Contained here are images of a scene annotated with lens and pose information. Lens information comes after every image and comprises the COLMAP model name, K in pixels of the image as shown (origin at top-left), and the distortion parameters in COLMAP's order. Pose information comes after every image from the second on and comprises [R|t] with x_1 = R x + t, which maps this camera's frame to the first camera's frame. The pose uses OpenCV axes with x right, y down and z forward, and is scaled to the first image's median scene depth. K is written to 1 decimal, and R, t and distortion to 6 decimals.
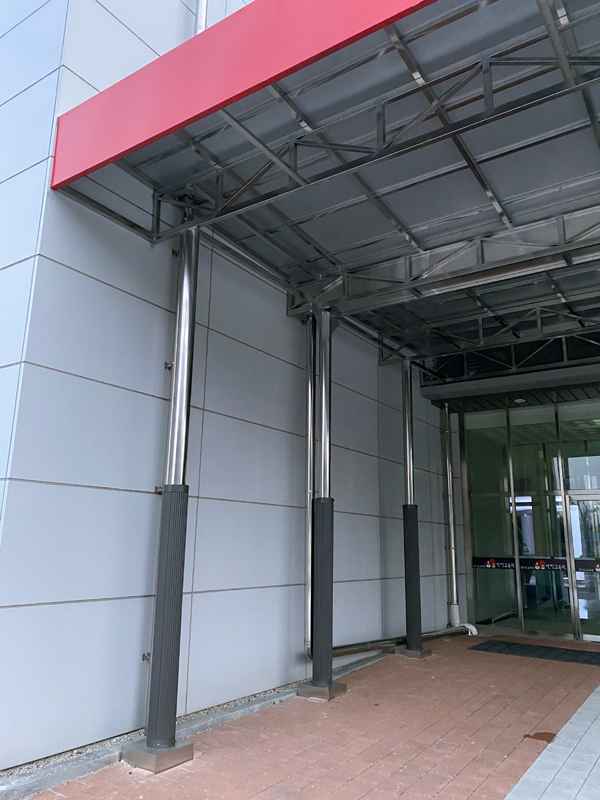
lens RADIAL K [[613.3, 0, 297.9], [0, 613.3, 395.6], [0, 0, 1]] dist [0.027791, -0.026396]
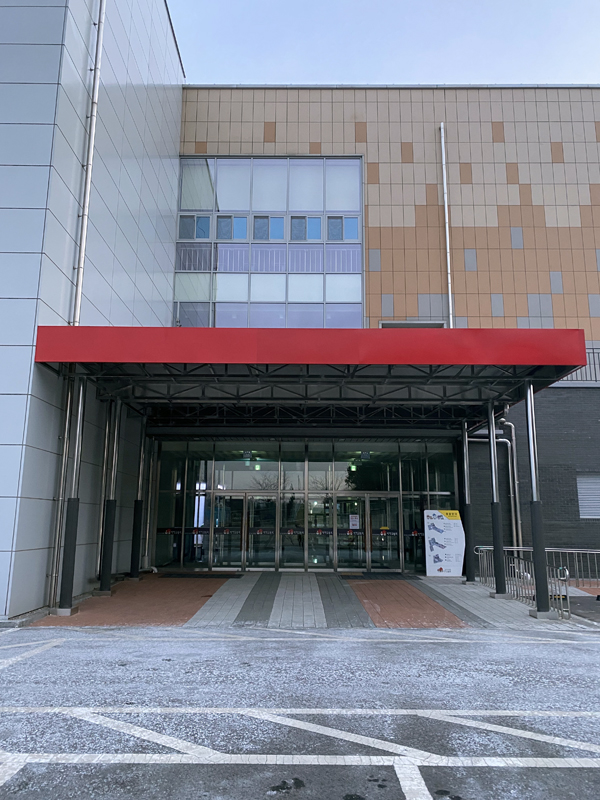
lens RADIAL K [[603.2, 0, 299.0], [0, 603.2, 398.1], [0, 0, 1]] dist [0.054779, -0.086185]
pose [[0.827560, 0.098506, 0.552667, -0.452855], [-0.123921, 0.992254, 0.008702, -0.197605], [-0.547529, -0.075689, 0.833356, -0.737331]]
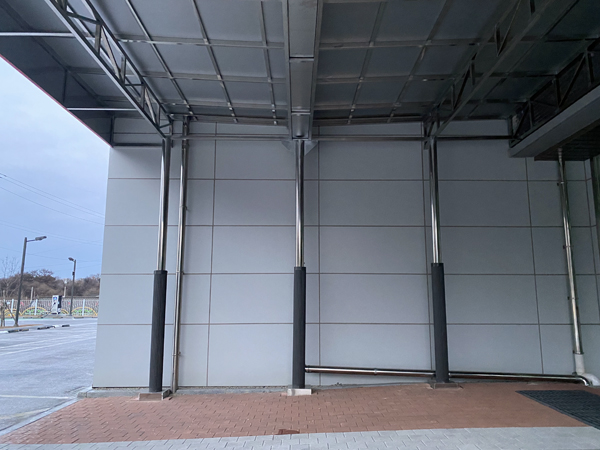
lens RADIAL K [[460.0, 0, 306.4], [0, 460.0, 217.1], [0, 0, 1]] dist [0.027791, -0.026396]
pose [[0.578290, -0.163059, -0.799370, 0.784286], [0.204373, 0.977535, -0.051552, 0.088879], [0.789818, -0.133558, 0.598623, 0.291301]]
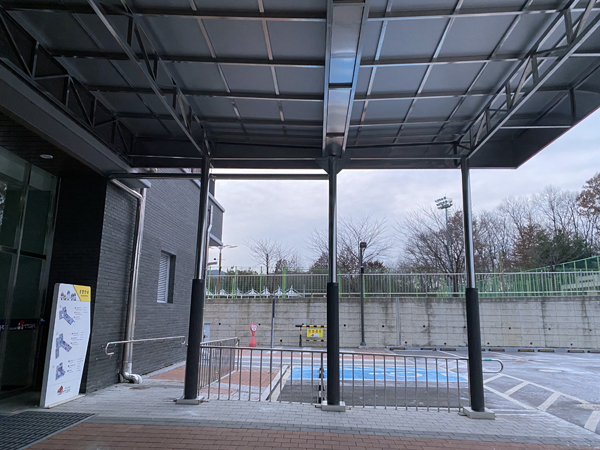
lens RADIAL K [[455.6, 0, 300.4], [0, 455.6, 223.3], [0, 0, 1]] dist [0.007999, 0.003483]
pose [[-0.531202, 0.142057, 0.835251, 0.116447], [-0.221559, 0.928246, -0.298781, 0.194843], [-0.817762, -0.343771, -0.461613, 0.775624]]
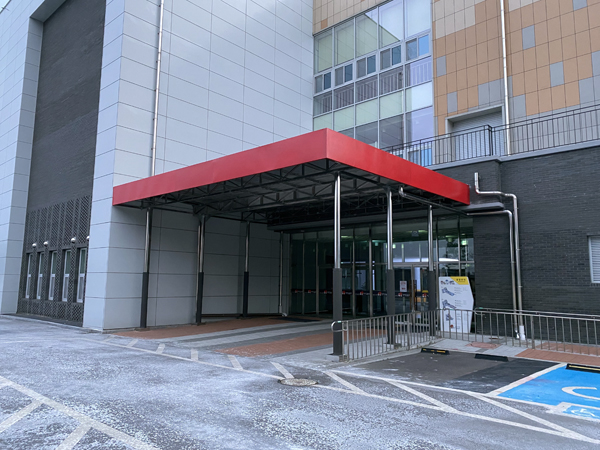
lens RADIAL K [[456.4, 0, 300.1], [0, 456.4, 226.6], [0, 0, 1]] dist [0.046072, -0.048478]
pose [[0.990810, -0.024078, -0.133103, 0.765972], [0.038546, 0.993488, 0.107219, -0.277141], [0.129655, -0.111365, 0.985286, -1.164489]]
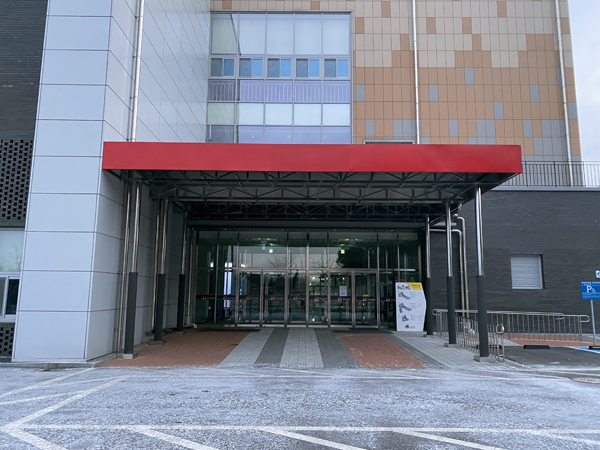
lens RADIAL K [[452.4, 0, 301.5], [0, 452.4, 223.9], [0, 0, 1]] dist [0.054779, -0.086185]
pose [[0.827058, 0.071052, 0.557608, -0.449912], [-0.126016, 0.990167, 0.060740, -0.190192], [-0.547810, -0.120503, 0.827879, -0.725651]]
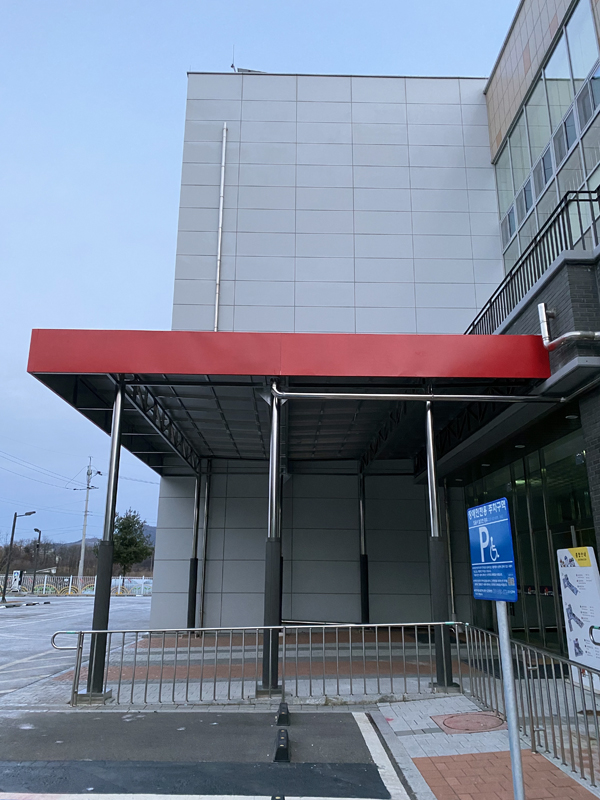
lens RADIAL K [[617.6, 0, 294.6], [0, 617.6, 401.9], [0, 0, 1]] dist [0.030924, -0.018241]
pose [[0.573078, -0.237708, -0.784268, 1.733413], [0.195204, 0.969057, -0.151078, -0.034843], [0.795912, -0.066513, 0.601747, -0.308762]]
